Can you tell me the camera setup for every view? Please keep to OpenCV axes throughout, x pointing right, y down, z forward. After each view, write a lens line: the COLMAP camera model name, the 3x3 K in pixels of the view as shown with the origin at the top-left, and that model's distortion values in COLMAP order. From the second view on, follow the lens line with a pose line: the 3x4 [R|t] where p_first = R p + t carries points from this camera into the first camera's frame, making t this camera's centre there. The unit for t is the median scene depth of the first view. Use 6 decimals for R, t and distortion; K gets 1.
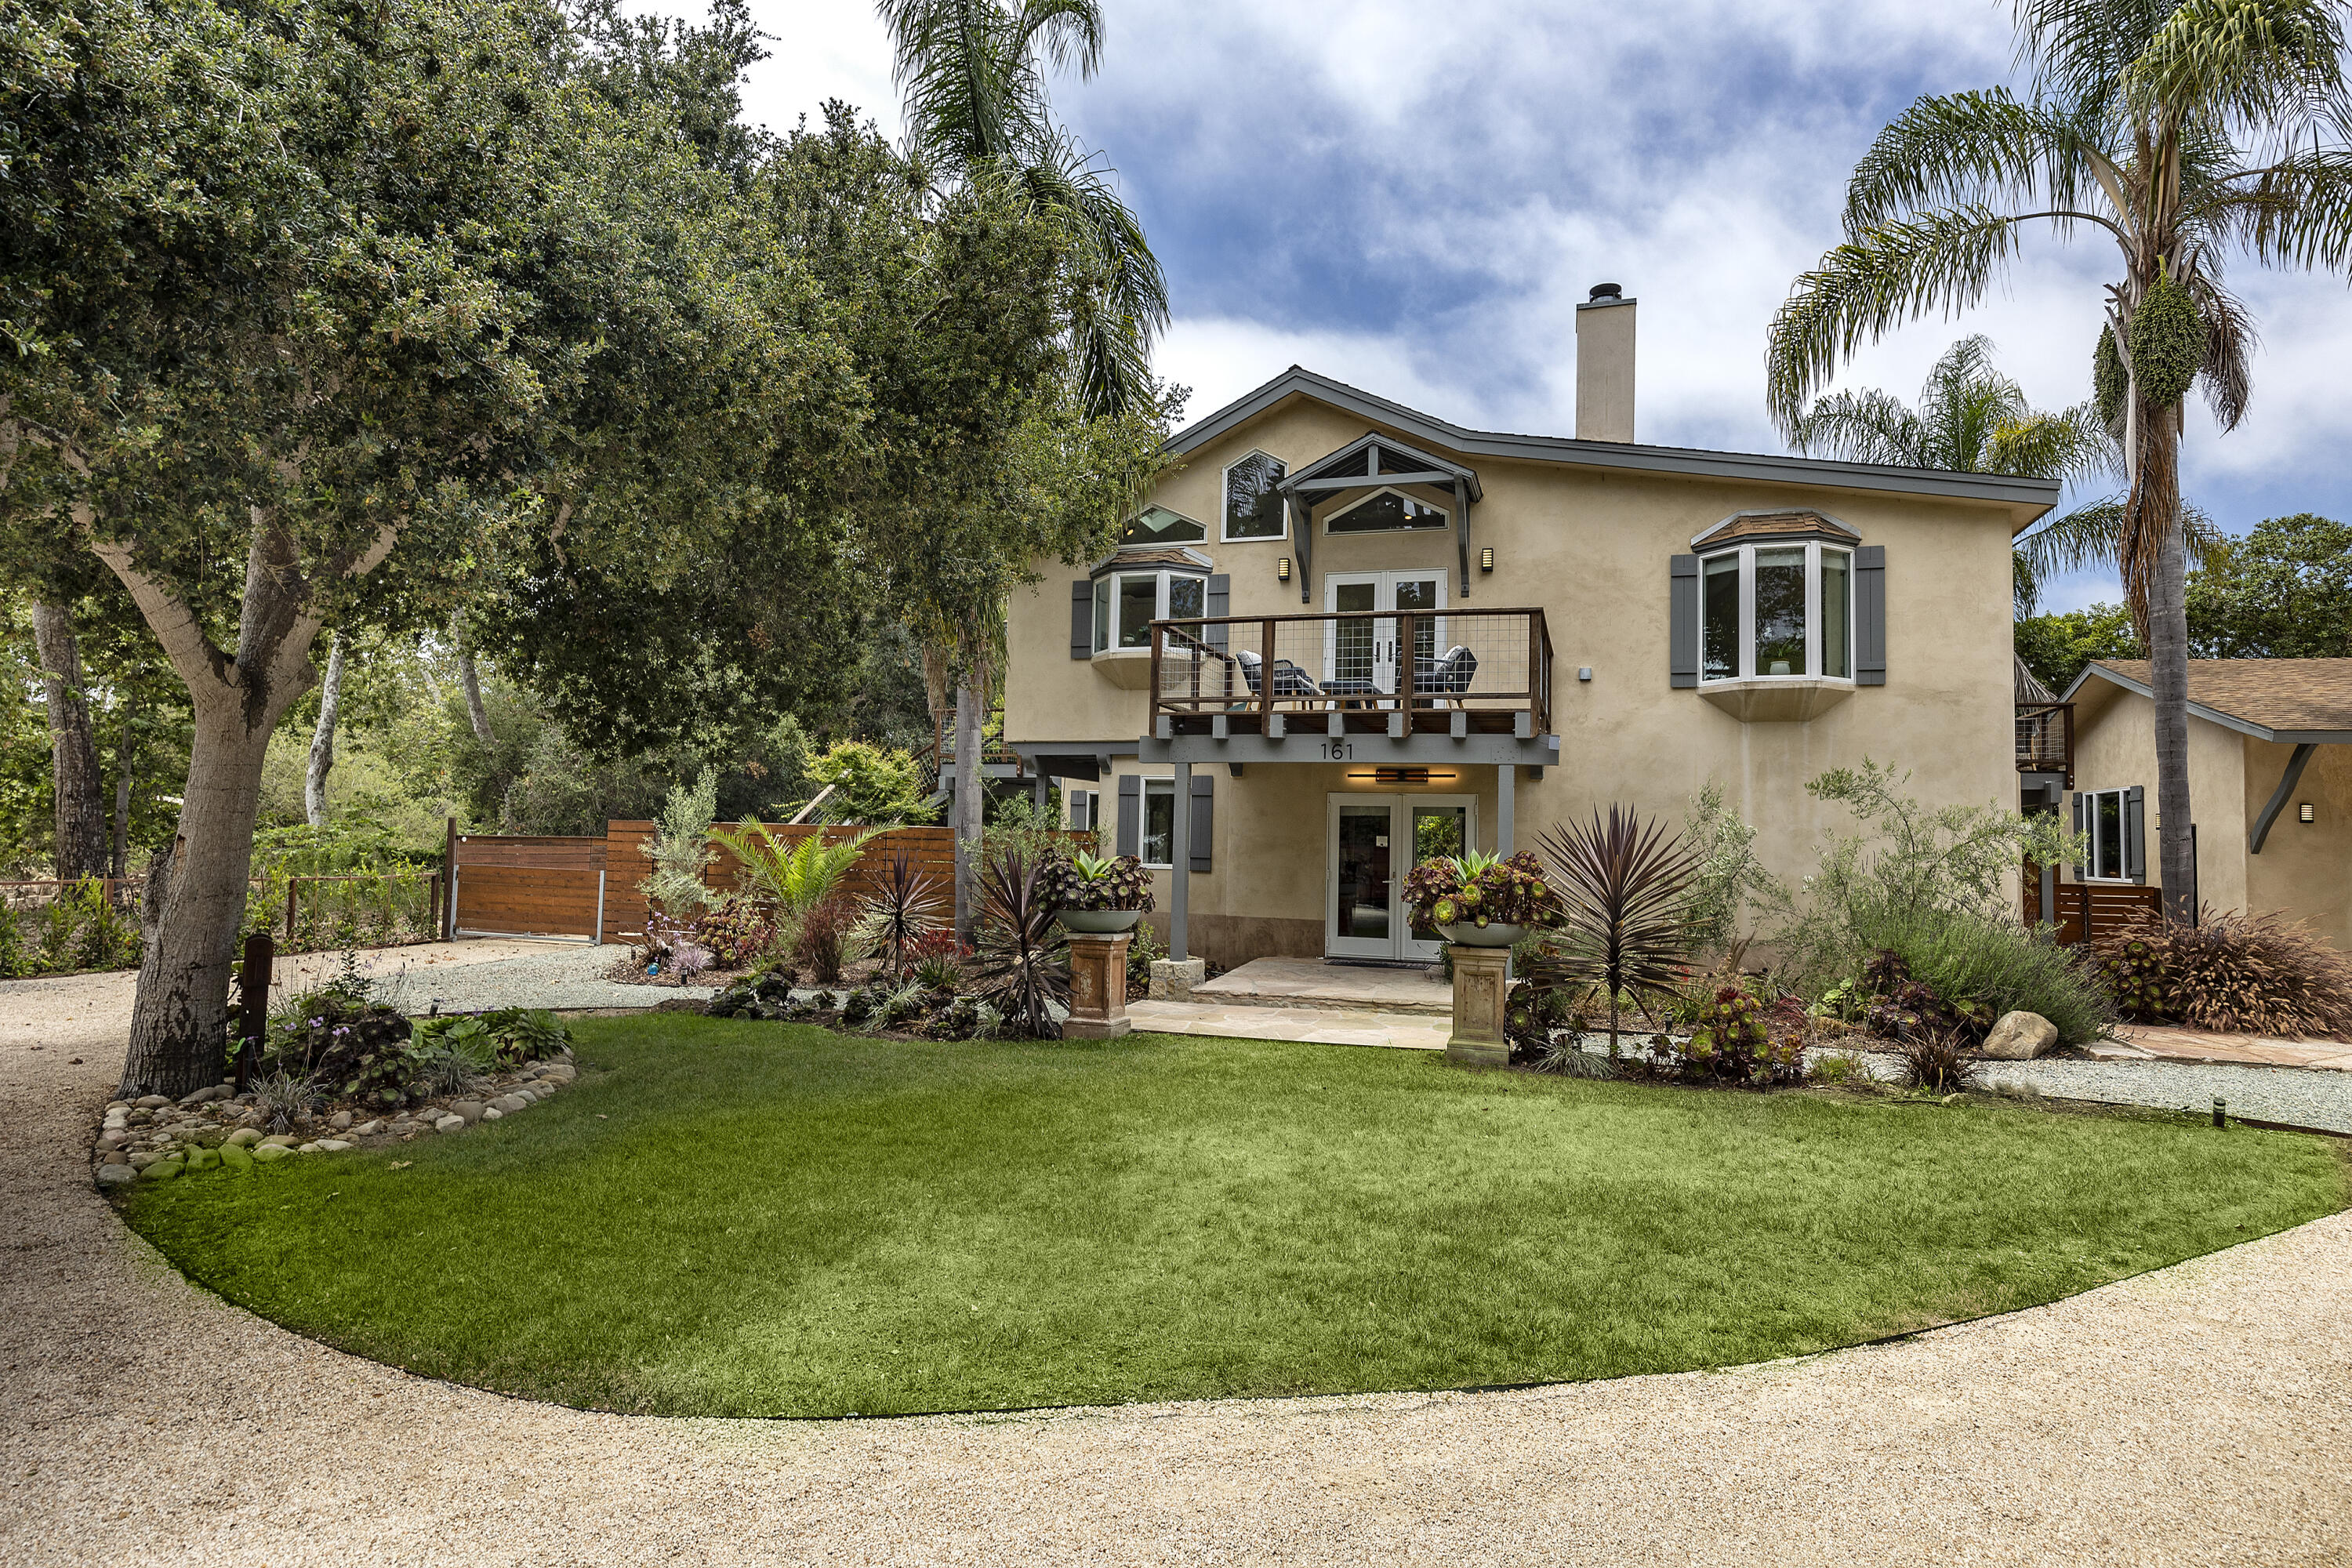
lens RADIAL K [[1241.3, 0, 1174.4], [0, 1241.3, 712.3], [0, 0, 1]] dist [-0.000020, 0.000023]
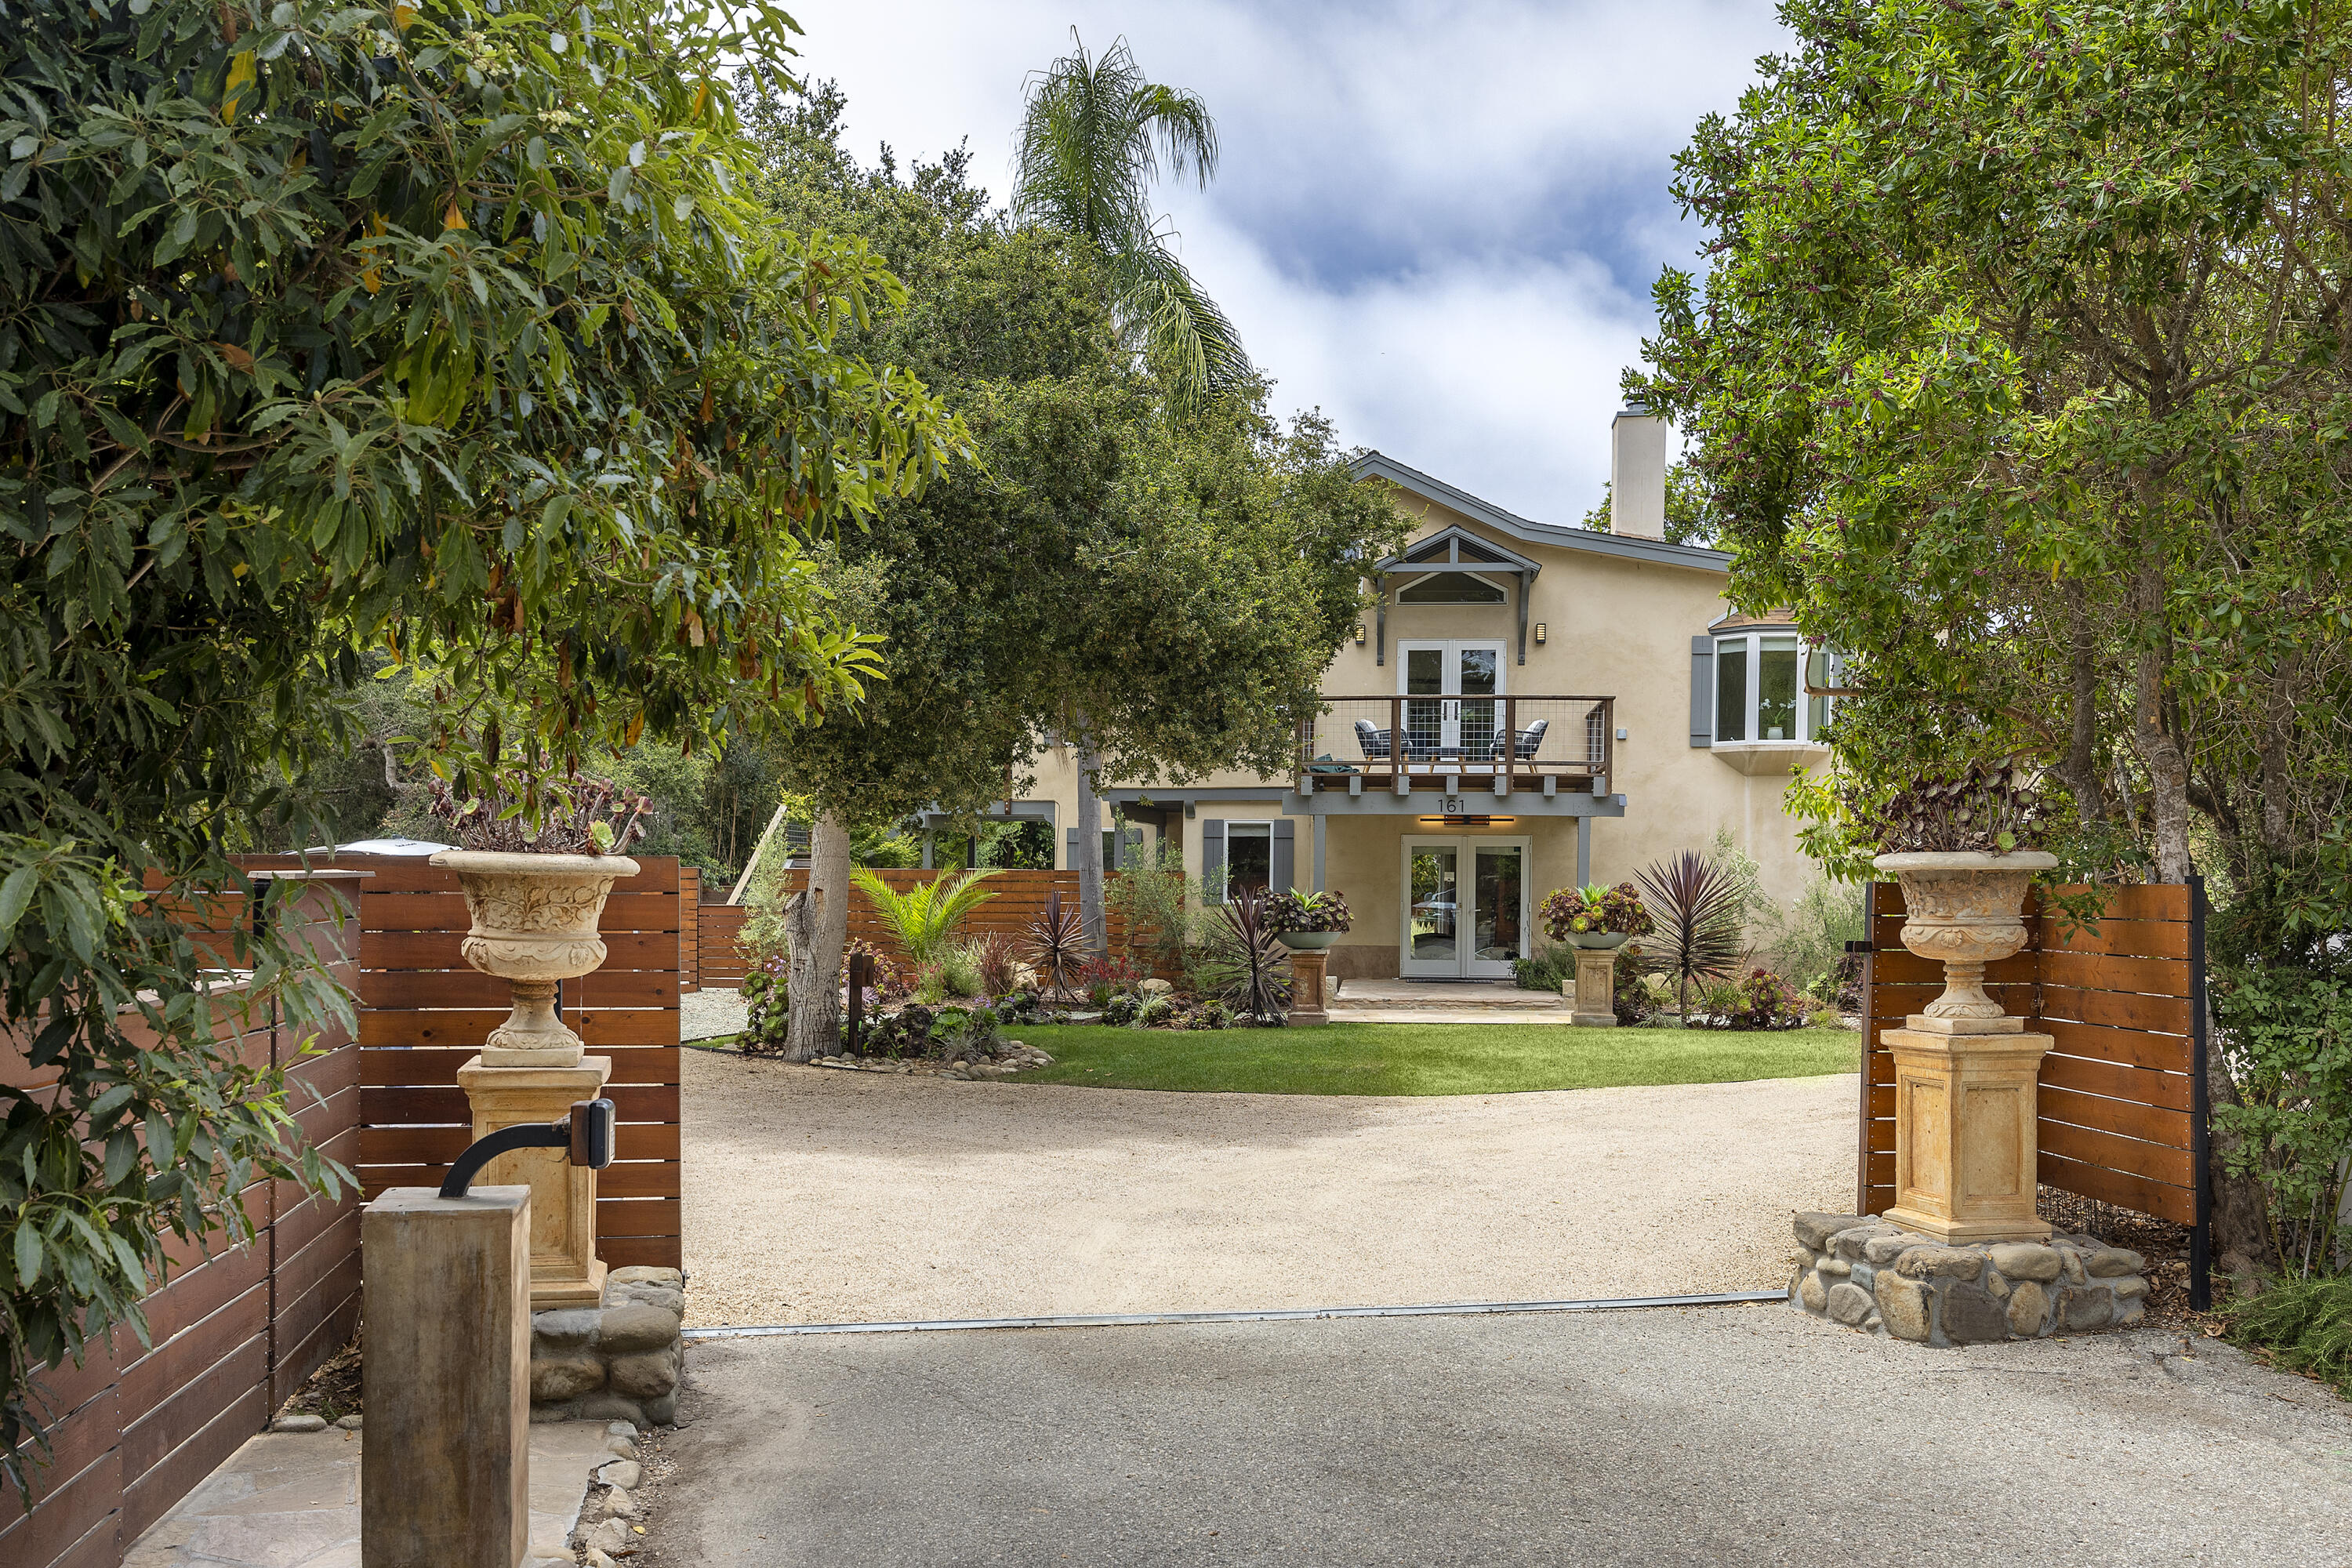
lens RADIAL K [[1996.2, 0, 1176.0], [0, 1996.2, 784.0], [0, 0, 1]] dist [-0.000076, -0.000132]
pose [[0.979342, -0.004751, 0.202153, -0.491276], [-0.006878, 0.998363, 0.056787, -0.092205], [-0.202092, -0.057004, 0.977706, -0.814038]]
